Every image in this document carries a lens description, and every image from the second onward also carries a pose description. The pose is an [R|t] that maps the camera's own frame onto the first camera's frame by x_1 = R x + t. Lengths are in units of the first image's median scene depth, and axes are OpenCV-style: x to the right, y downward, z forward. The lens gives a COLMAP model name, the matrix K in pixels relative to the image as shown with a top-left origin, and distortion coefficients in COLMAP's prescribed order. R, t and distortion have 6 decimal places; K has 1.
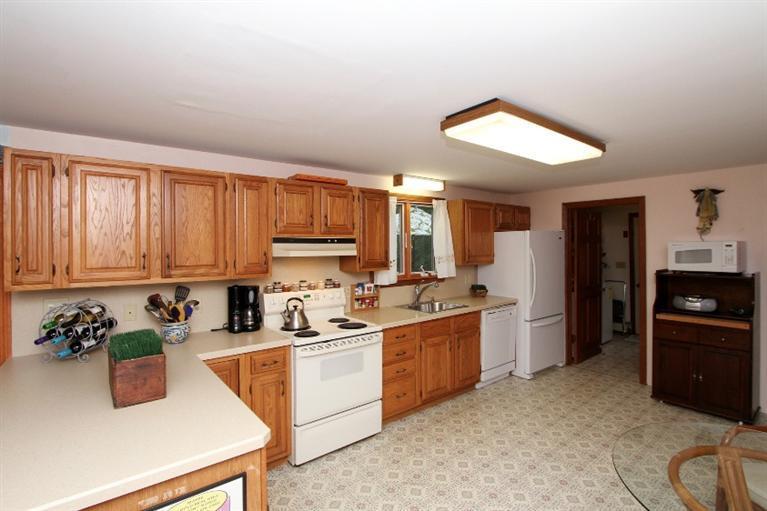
lens RADIAL K [[374.7, 0, 400.2], [0, 374.7, 246.1], [0, 0, 1]] dist [-0.026829, 0.004719]
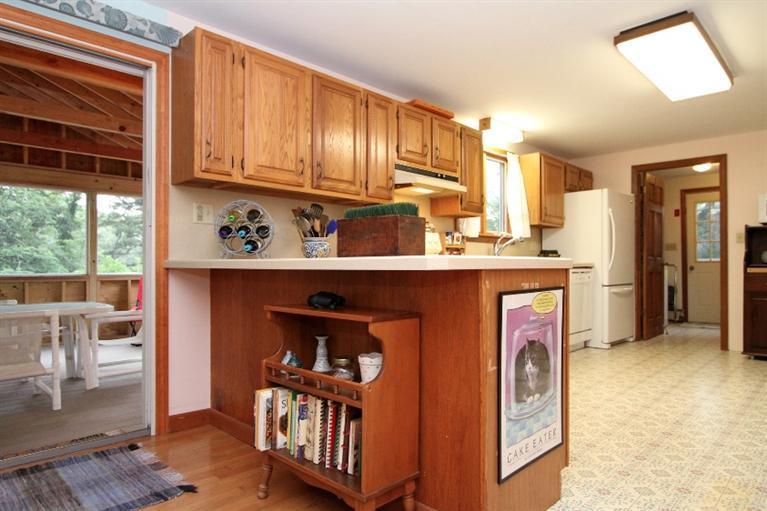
lens RADIAL K [[480.6, 0, 395.4], [0, 480.6, 259.7], [0, 0, 1]] dist [-0.001435, -0.000166]
pose [[0.992989, 0.012404, 0.117556, -0.375565], [-0.010922, 0.999853, -0.013244, 0.184085], [-0.117703, 0.011867, 0.992978, -0.152090]]
